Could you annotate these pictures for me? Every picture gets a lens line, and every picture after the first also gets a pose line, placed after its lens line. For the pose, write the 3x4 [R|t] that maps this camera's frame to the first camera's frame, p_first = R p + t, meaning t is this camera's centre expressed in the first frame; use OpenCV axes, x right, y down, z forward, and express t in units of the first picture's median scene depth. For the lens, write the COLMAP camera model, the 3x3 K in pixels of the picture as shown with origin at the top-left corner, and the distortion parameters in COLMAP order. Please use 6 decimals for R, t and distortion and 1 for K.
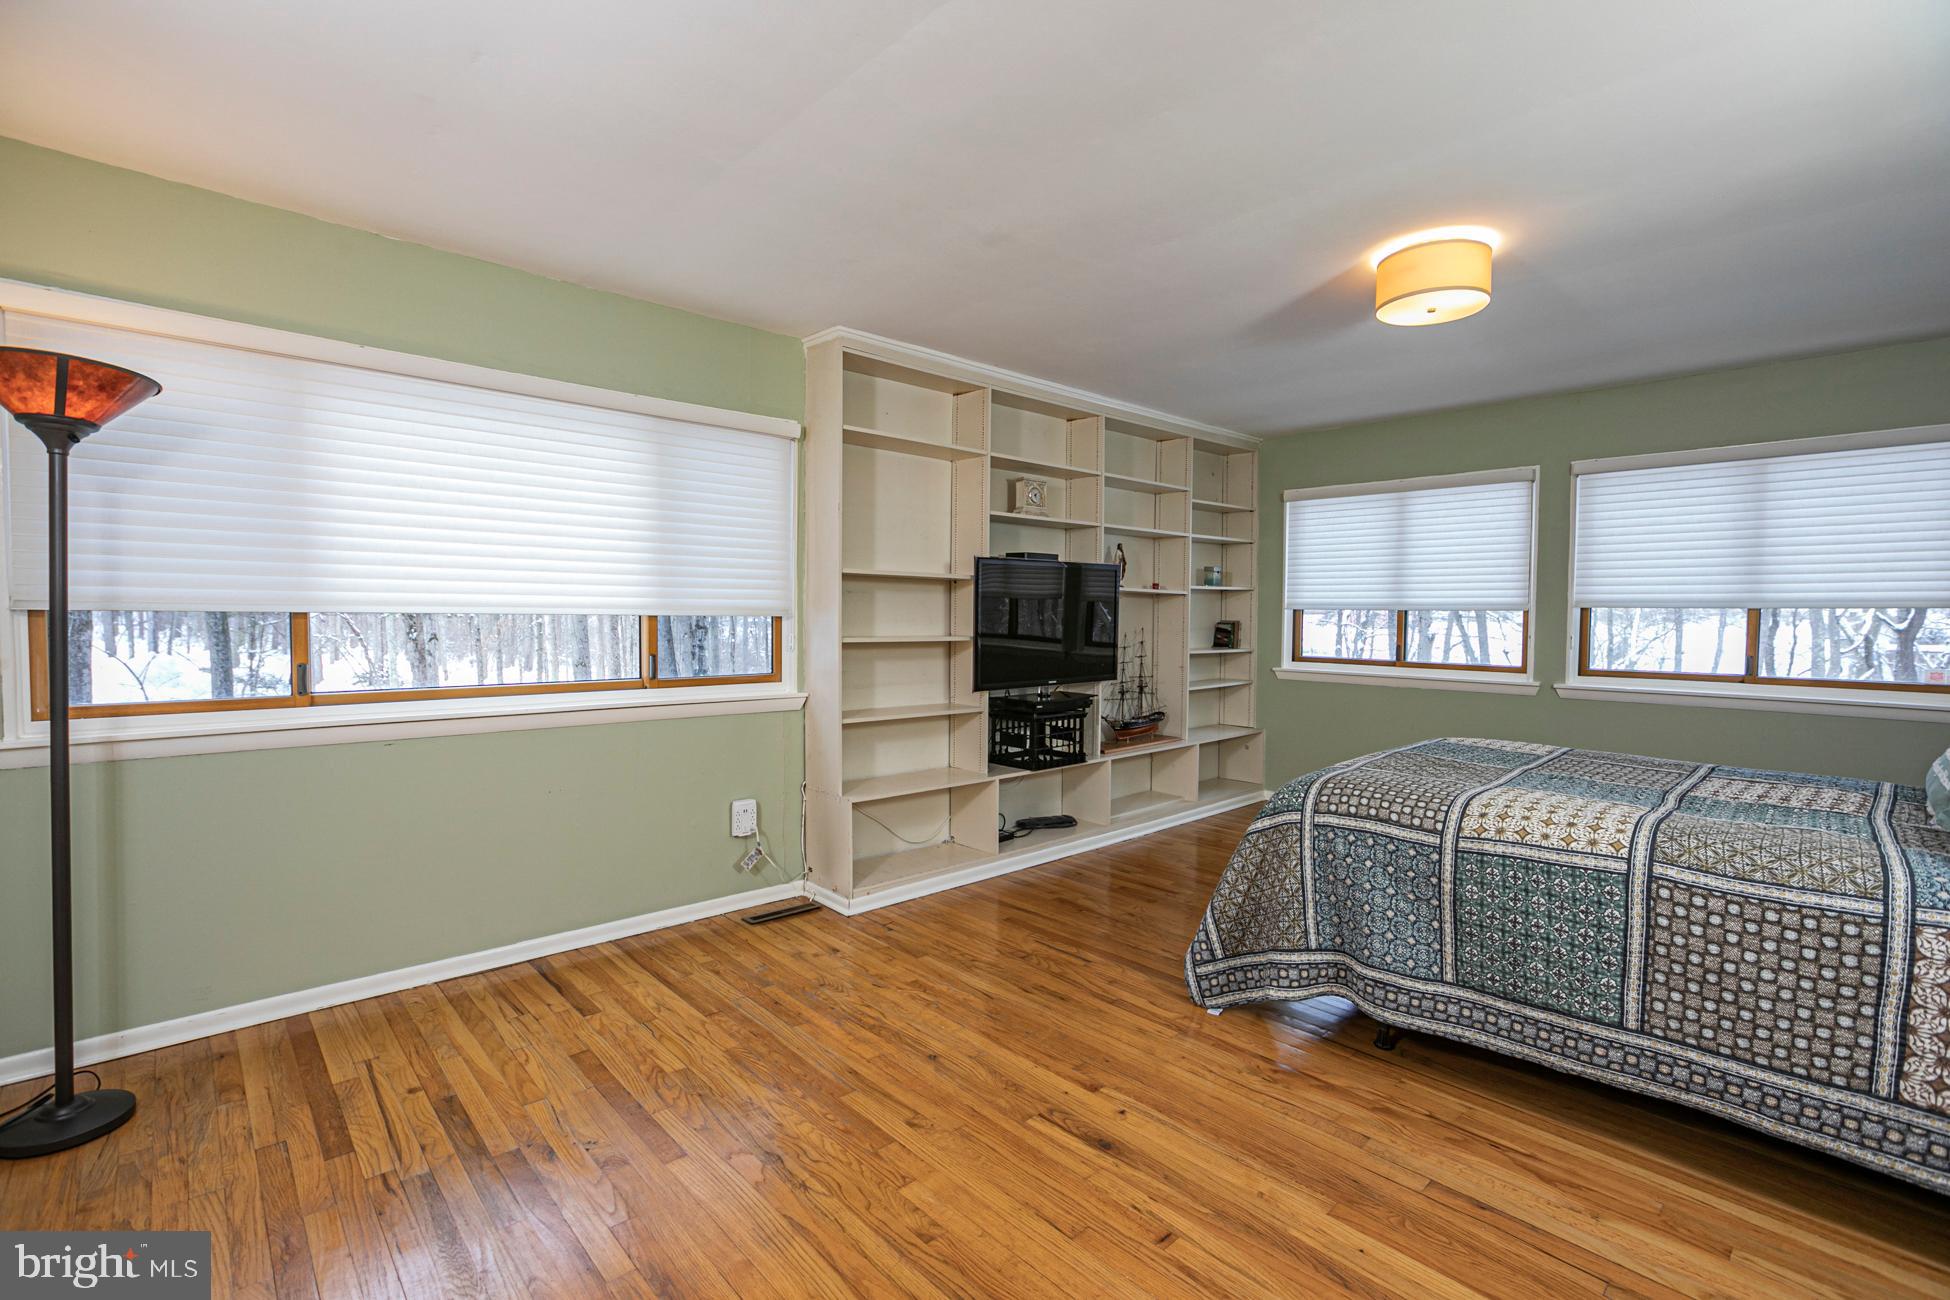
lens RADIAL K [[903.9, 0, 968.9], [0, 903.9, 655.4], [0, 0, 1]] dist [-0.015565, 0.009279]
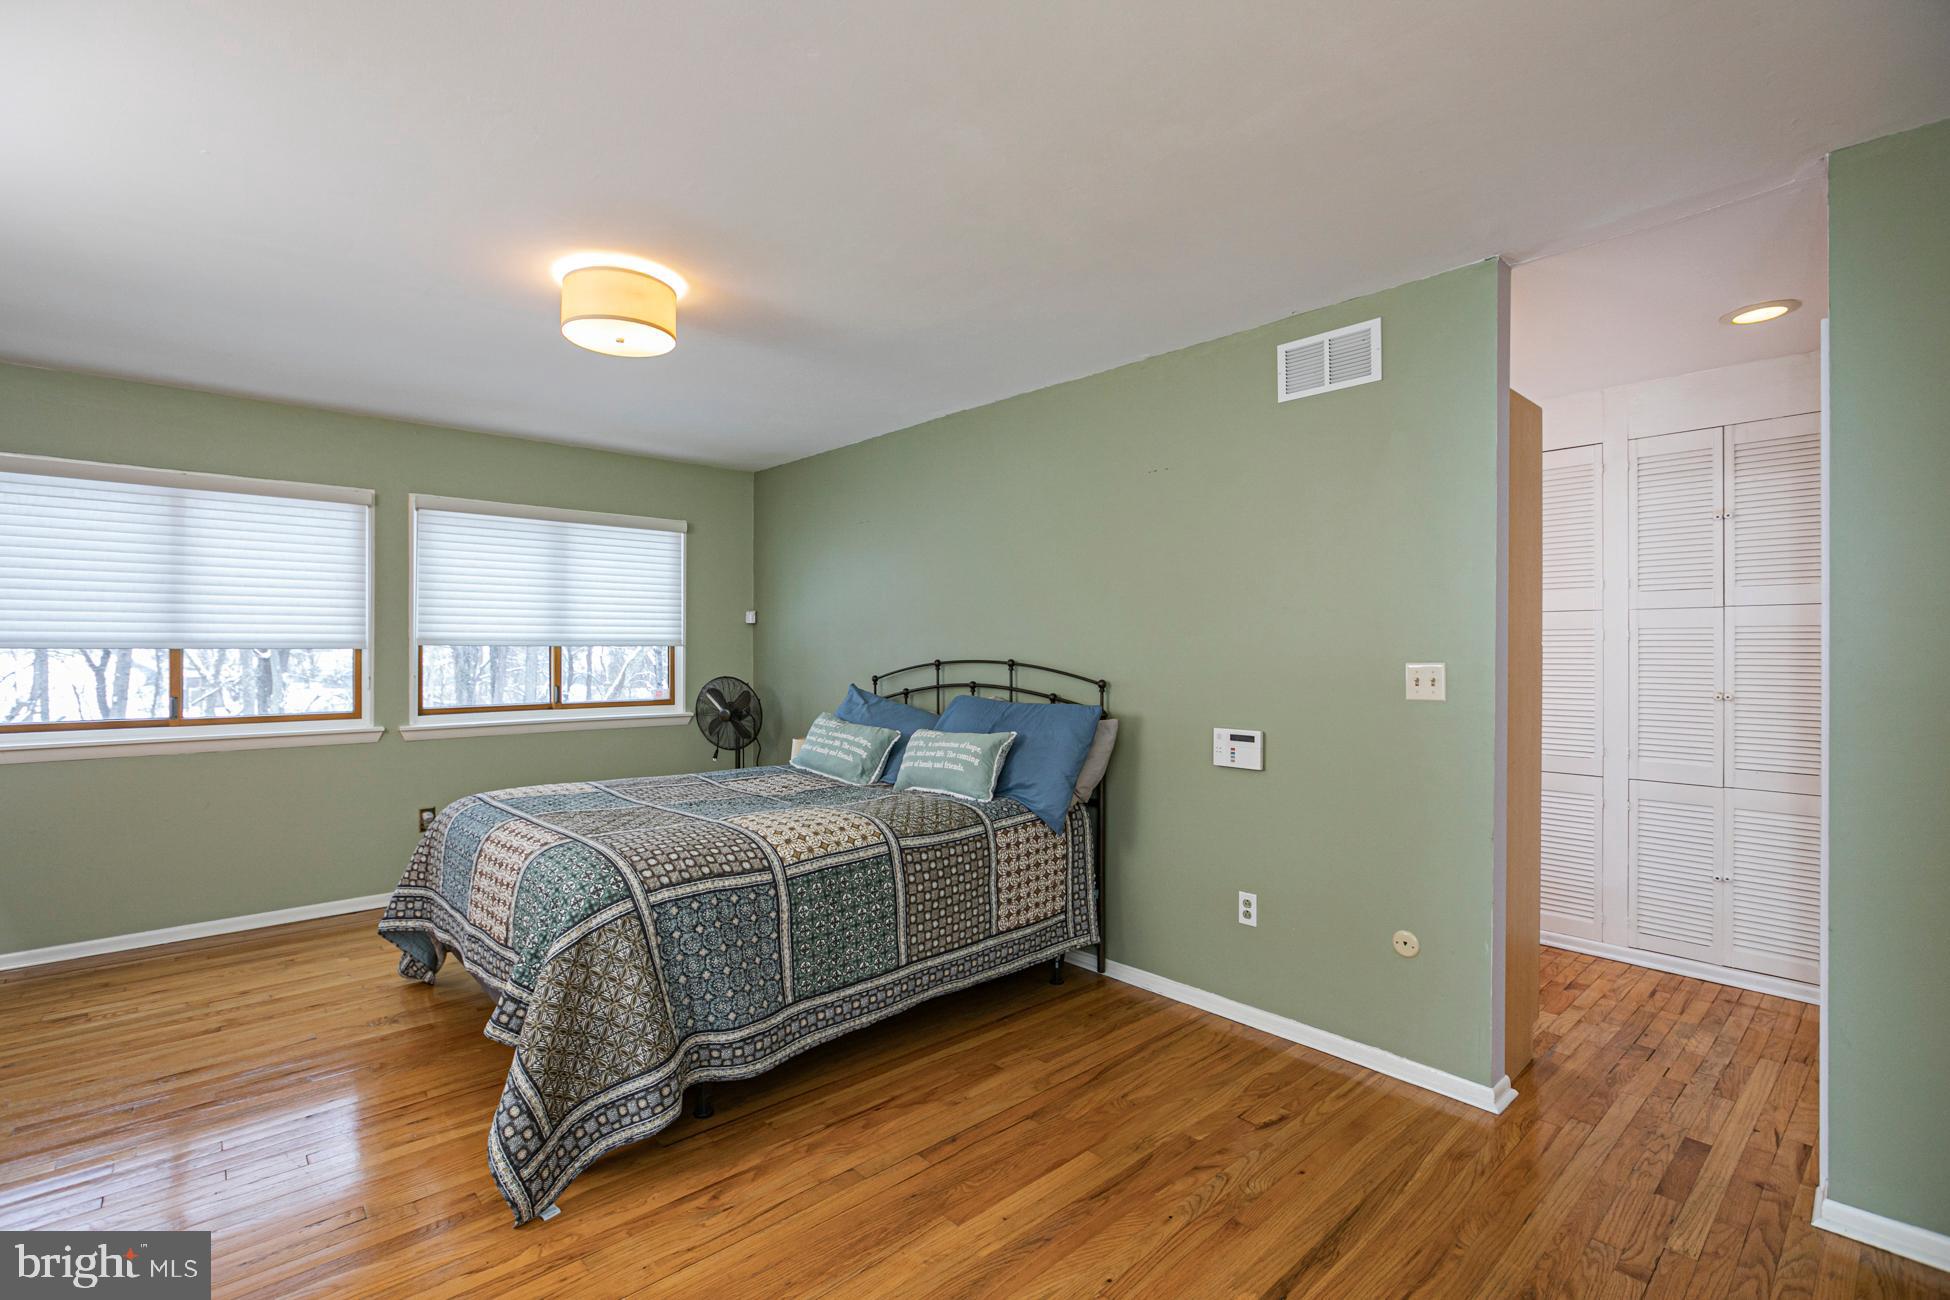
lens RADIAL K [[903.9, 0, 967.6], [0, 903.9, 635.7], [0, 0, 1]] dist [-0.015565, 0.009279]
pose [[-0.017430, 0.006792, 0.999825, -0.553315], [0.042660, 0.999071, -0.006043, -0.060749], [-0.998938, 0.042547, -0.017703, 0.792314]]
